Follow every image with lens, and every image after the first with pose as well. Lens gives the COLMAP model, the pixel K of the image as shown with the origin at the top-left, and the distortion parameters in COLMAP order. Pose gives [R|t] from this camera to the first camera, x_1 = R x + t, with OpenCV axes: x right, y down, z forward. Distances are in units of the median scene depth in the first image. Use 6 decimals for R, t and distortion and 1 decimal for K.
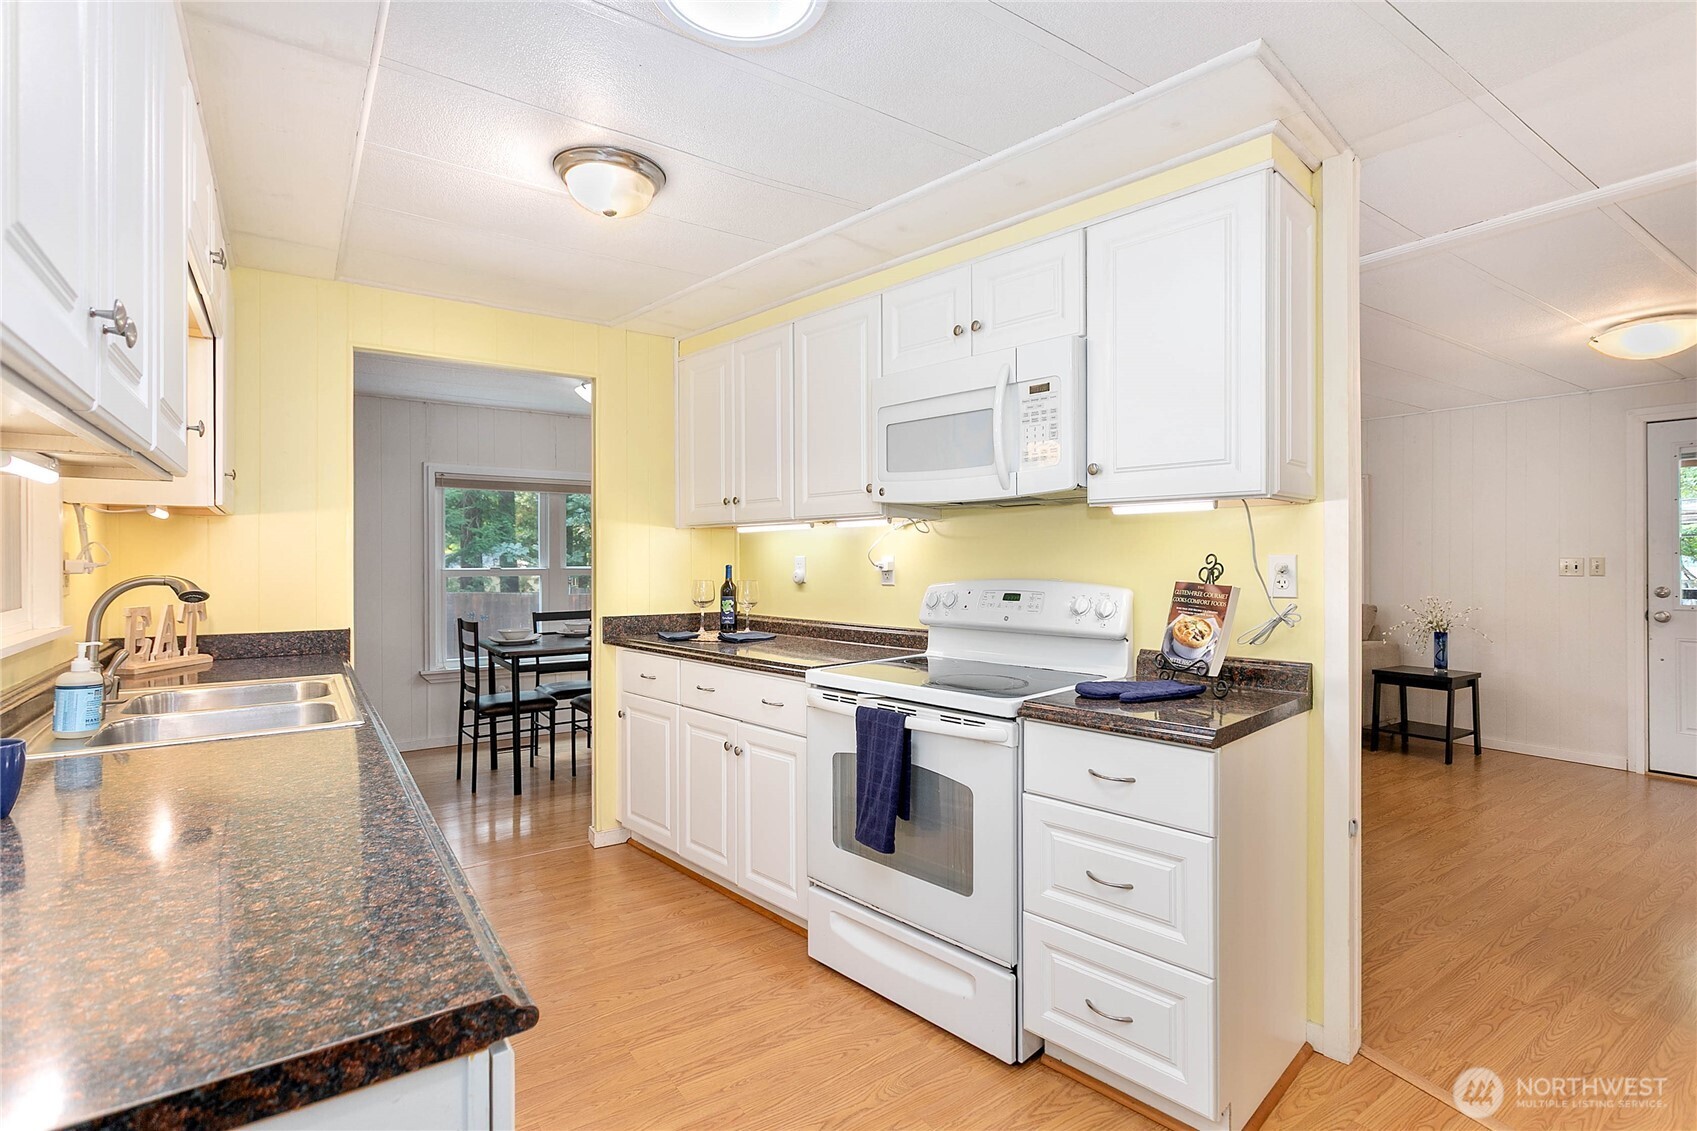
lens RADIAL K [[798.5, 0, 848.5], [0, 798.5, 565.5], [0, 0, 1]] dist [-0.000682, -0.000459]
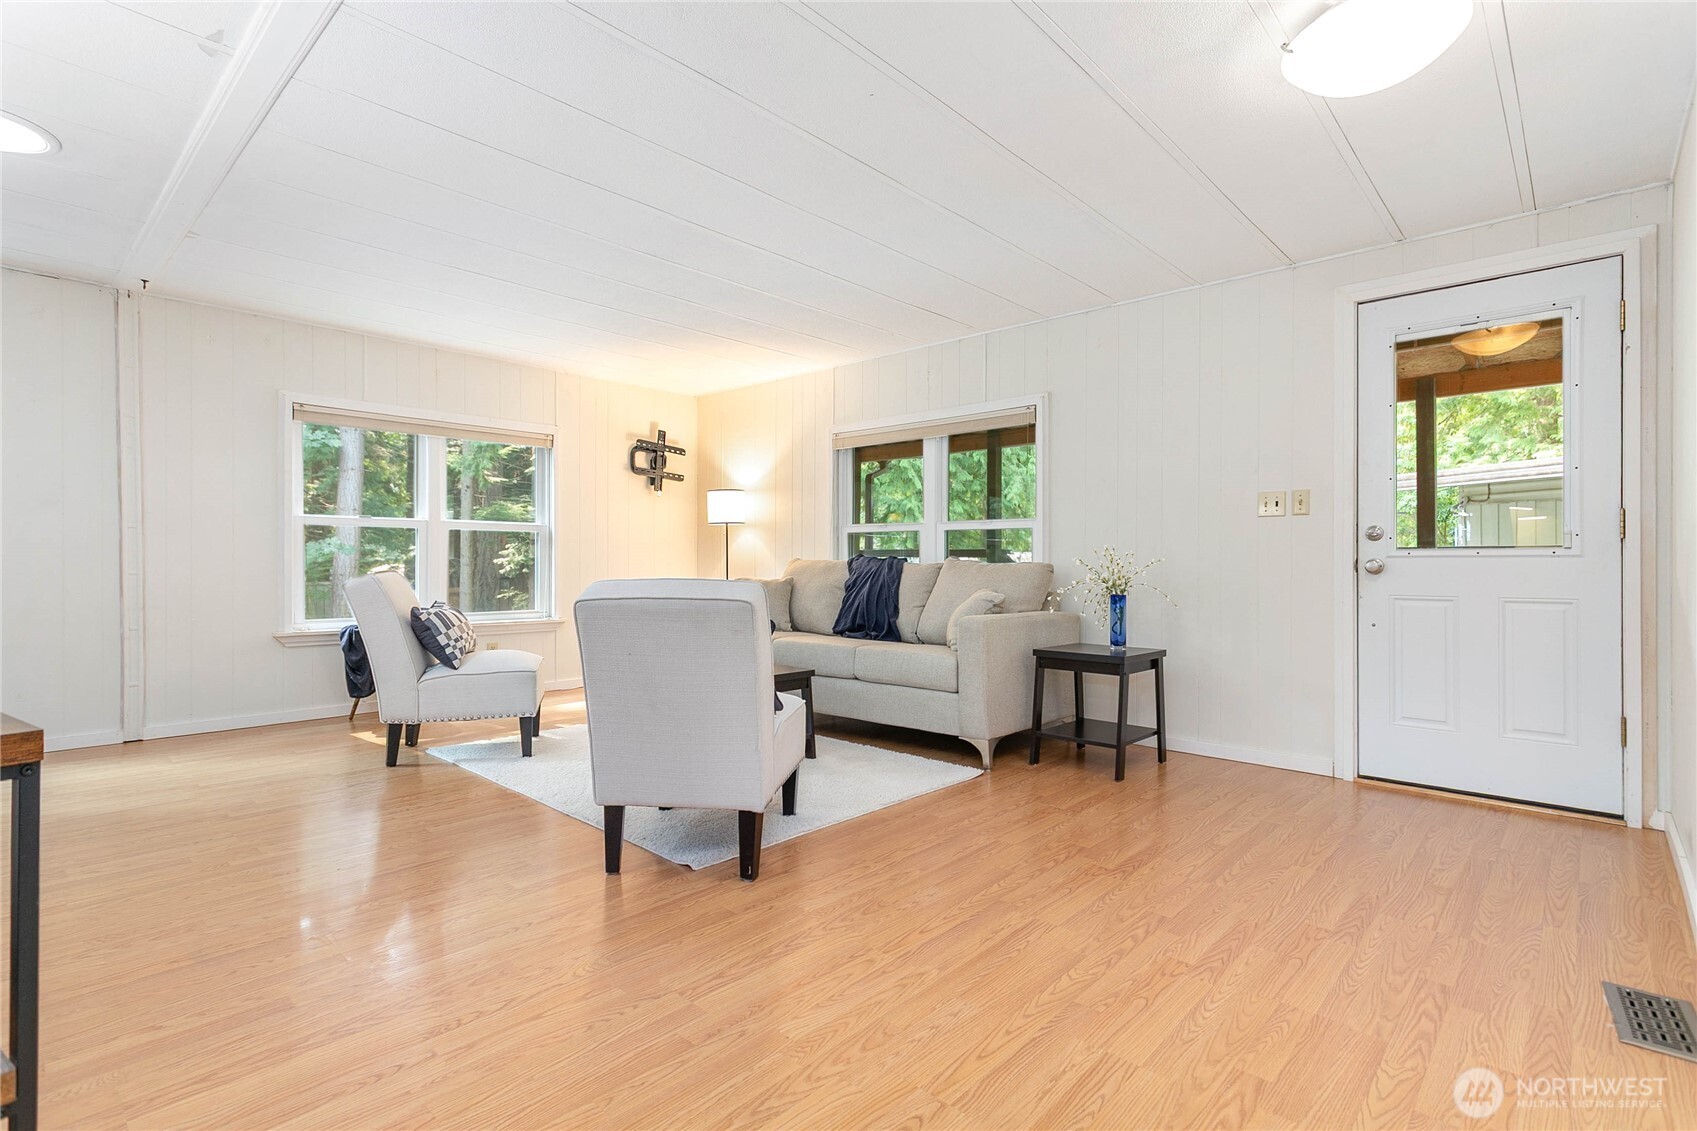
lens RADIAL K [[814.4, 0, 848.5], [0, 814.4, 565.5], [0, 0, 1]] dist [0.012439, 0.000268]
pose [[0.972545, 0.002861, 0.232697, 0.338893], [-0.003070, 0.999995, 0.000536, 0.057944], [-0.232695, -0.001235, 0.972549, 0.343581]]
